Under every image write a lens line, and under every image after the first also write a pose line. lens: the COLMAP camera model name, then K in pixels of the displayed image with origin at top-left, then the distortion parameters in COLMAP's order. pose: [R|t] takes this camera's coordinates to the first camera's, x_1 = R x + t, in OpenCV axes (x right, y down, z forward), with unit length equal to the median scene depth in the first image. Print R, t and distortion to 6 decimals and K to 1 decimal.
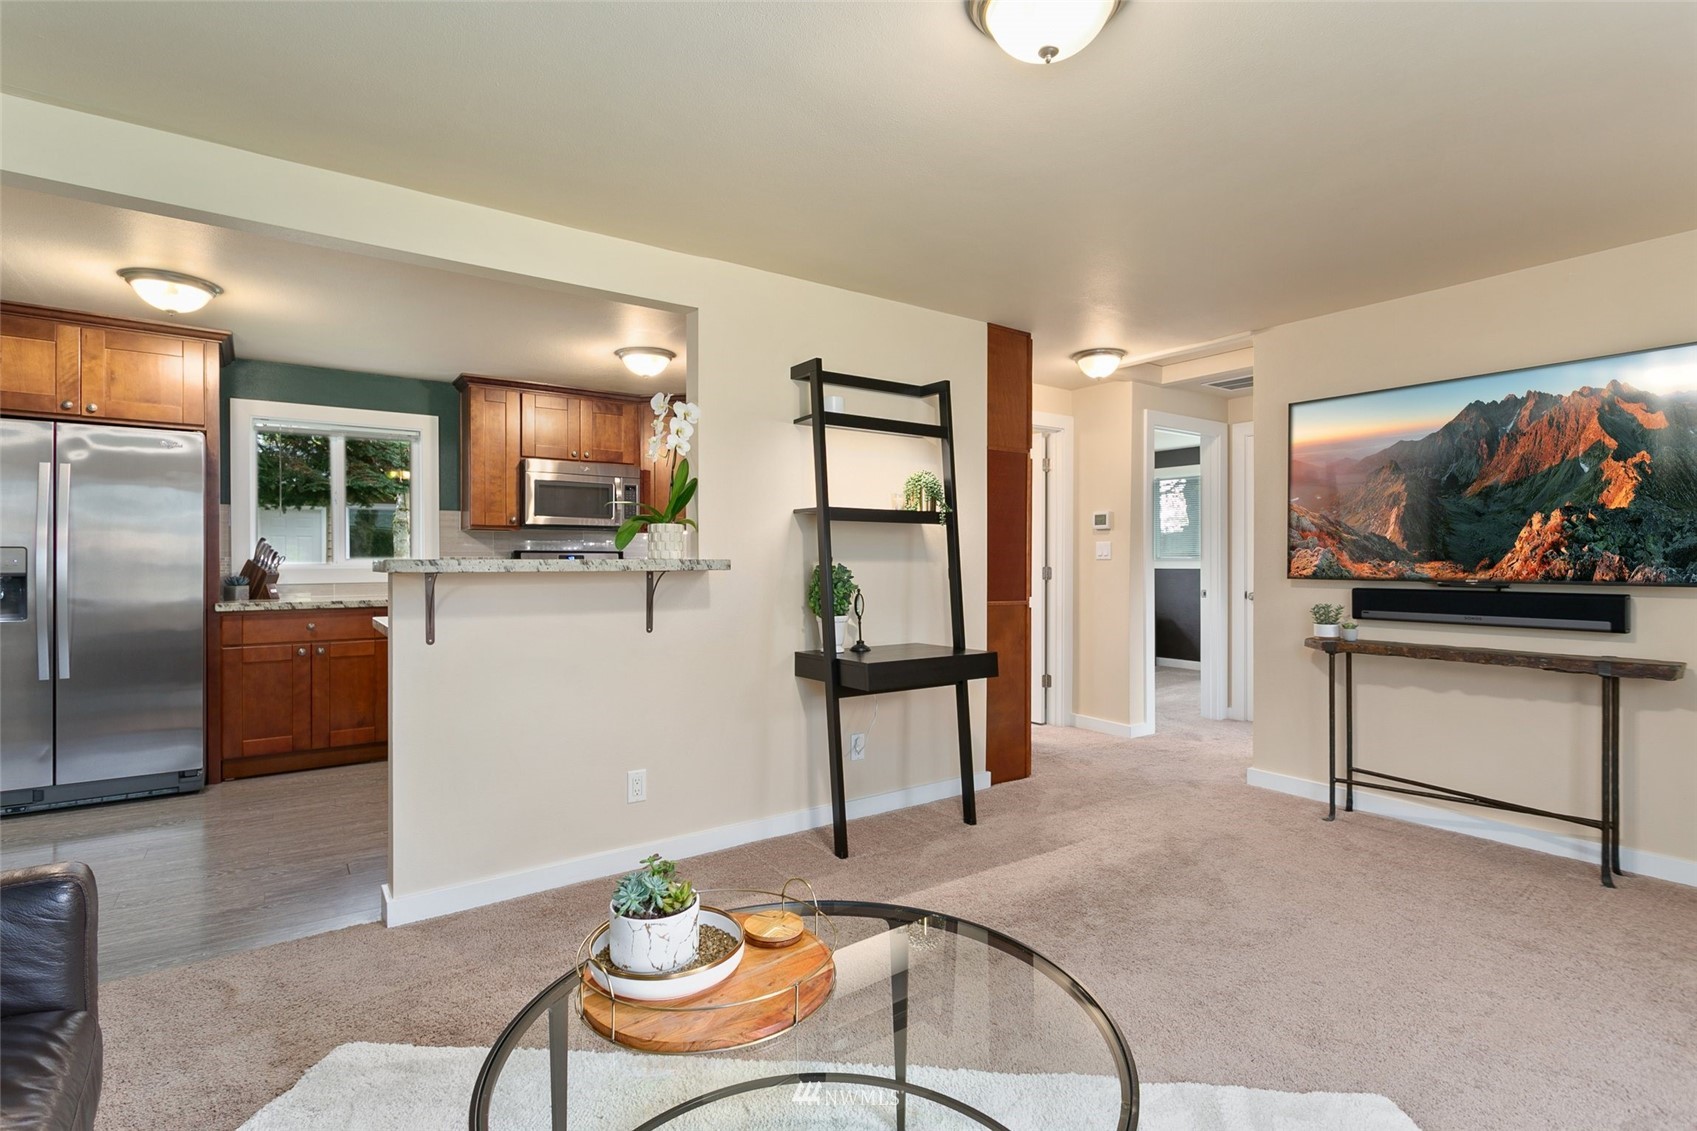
lens RADIAL K [[819.3, 0, 856.1], [0, 819.3, 566.8], [0, 0, 1]] dist [0.000753, 0.000060]
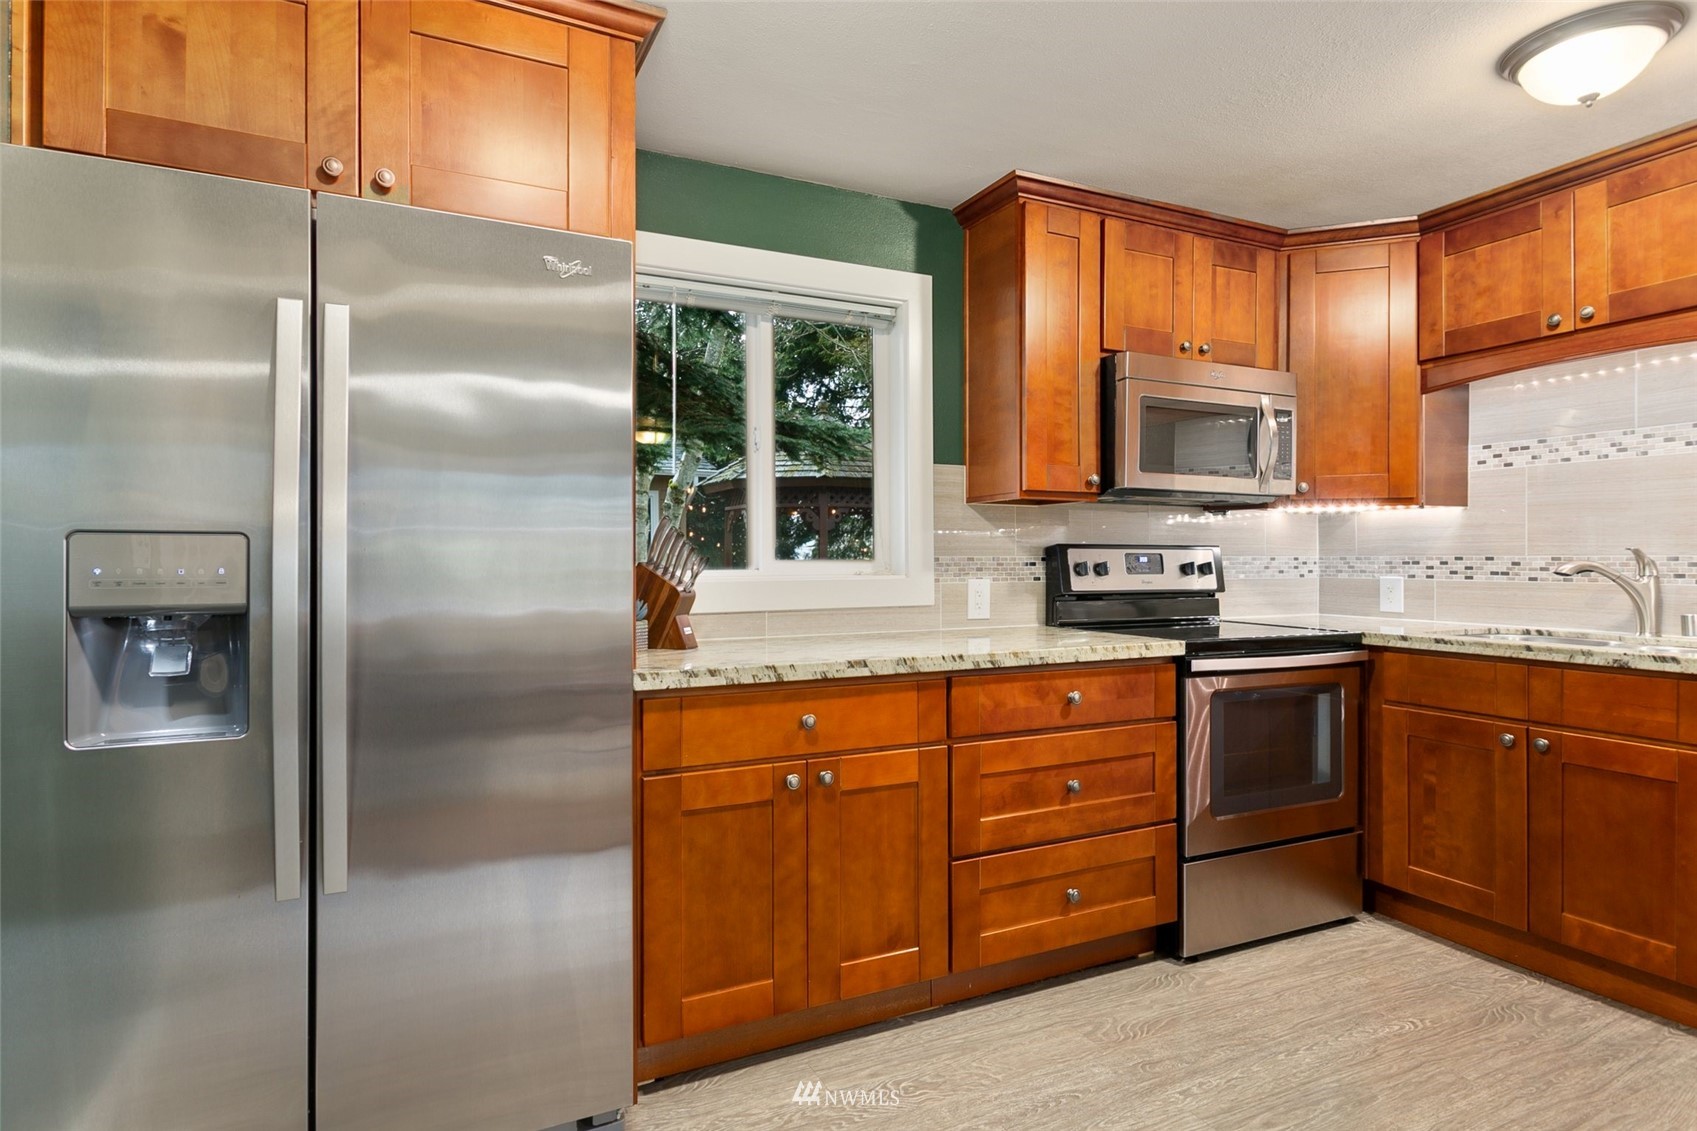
lens RADIAL K [[910.9, 0, 848.0], [0, 910.9, 567.0], [0, 0, 1]] dist [-0.006772, -0.000519]
pose [[0.987888, 0.003149, -0.155137, -0.500864], [-0.003061, 0.999995, 0.000803, -0.006508], [0.155139, -0.000318, 0.987893, 0.469954]]
